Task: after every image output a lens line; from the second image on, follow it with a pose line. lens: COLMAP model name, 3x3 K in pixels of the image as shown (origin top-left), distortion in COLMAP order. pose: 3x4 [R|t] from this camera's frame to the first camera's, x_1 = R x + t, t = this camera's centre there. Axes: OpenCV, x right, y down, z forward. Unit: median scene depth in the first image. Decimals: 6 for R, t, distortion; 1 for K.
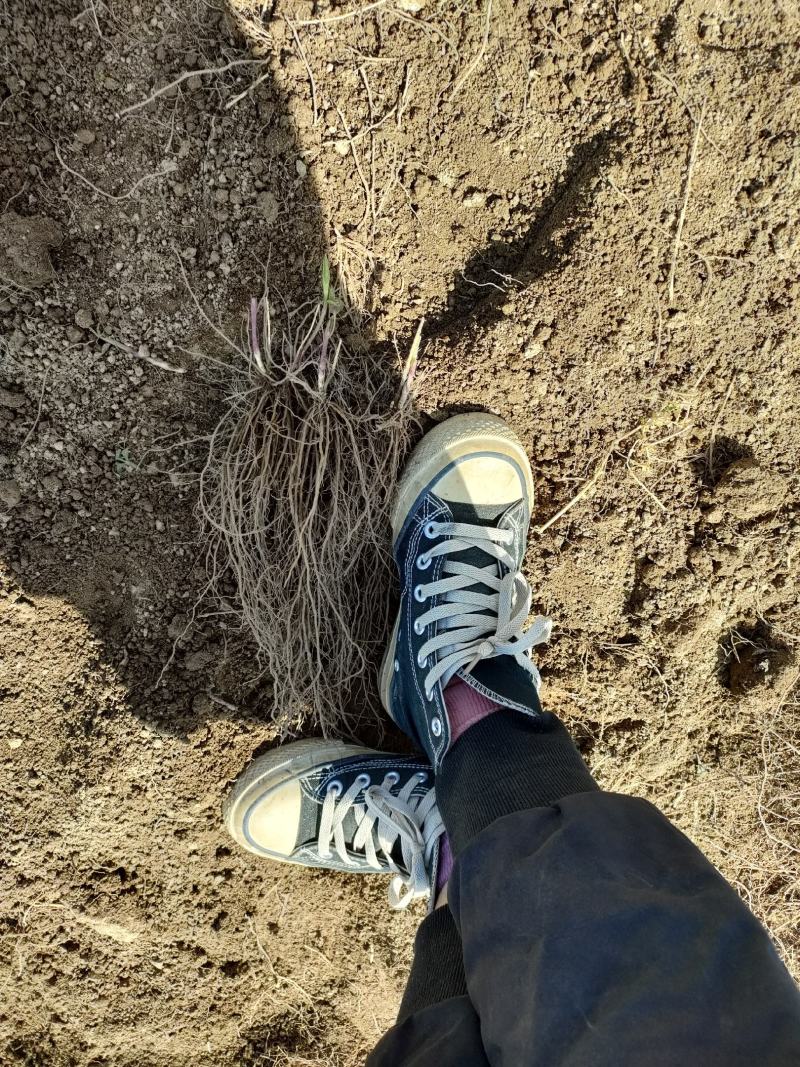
lens RADIAL K [[782.5, 0, 395.9], [0, 782.5, 451.9], [0, 0, 1]] dist [0.053512, -0.066197]
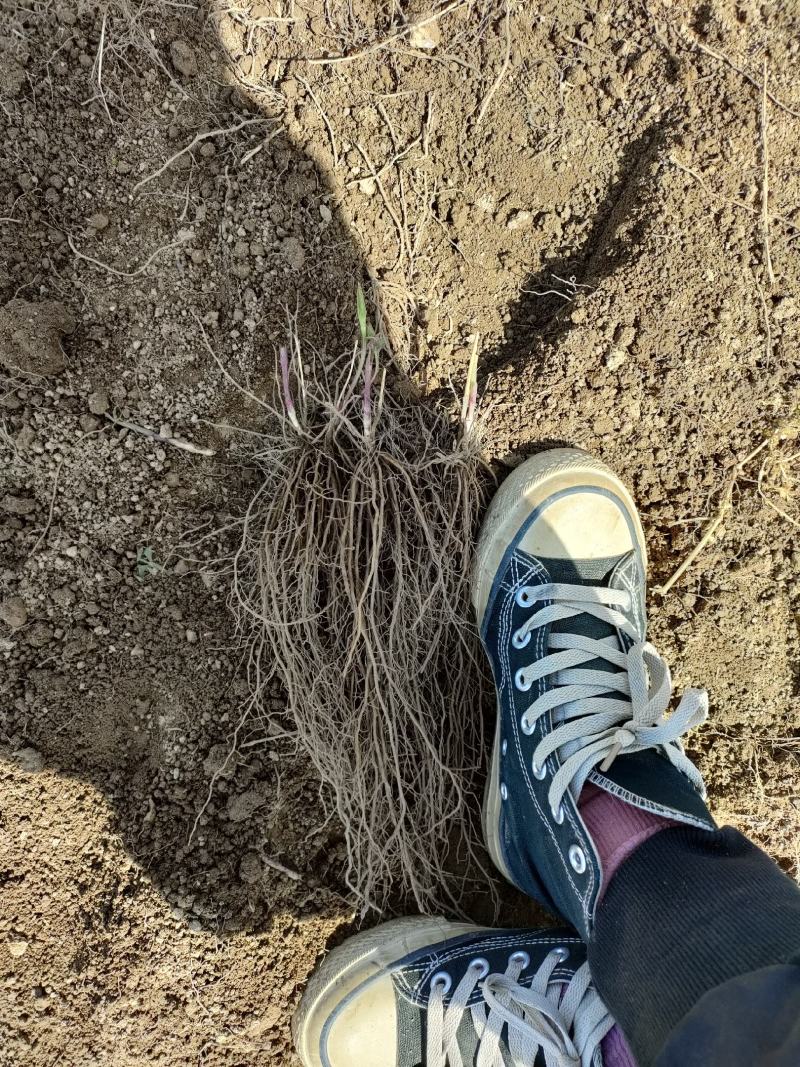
lens RADIAL K [[782.5, 0, 395.9], [0, 782.5, 451.9], [0, 0, 1]] dist [0.053512, -0.066197]
pose [[0.990976, -0.120422, -0.058857, -0.018473], [0.102153, 0.962837, -0.250021, 0.140663], [0.086778, 0.241752, 0.966450, 0.187172]]
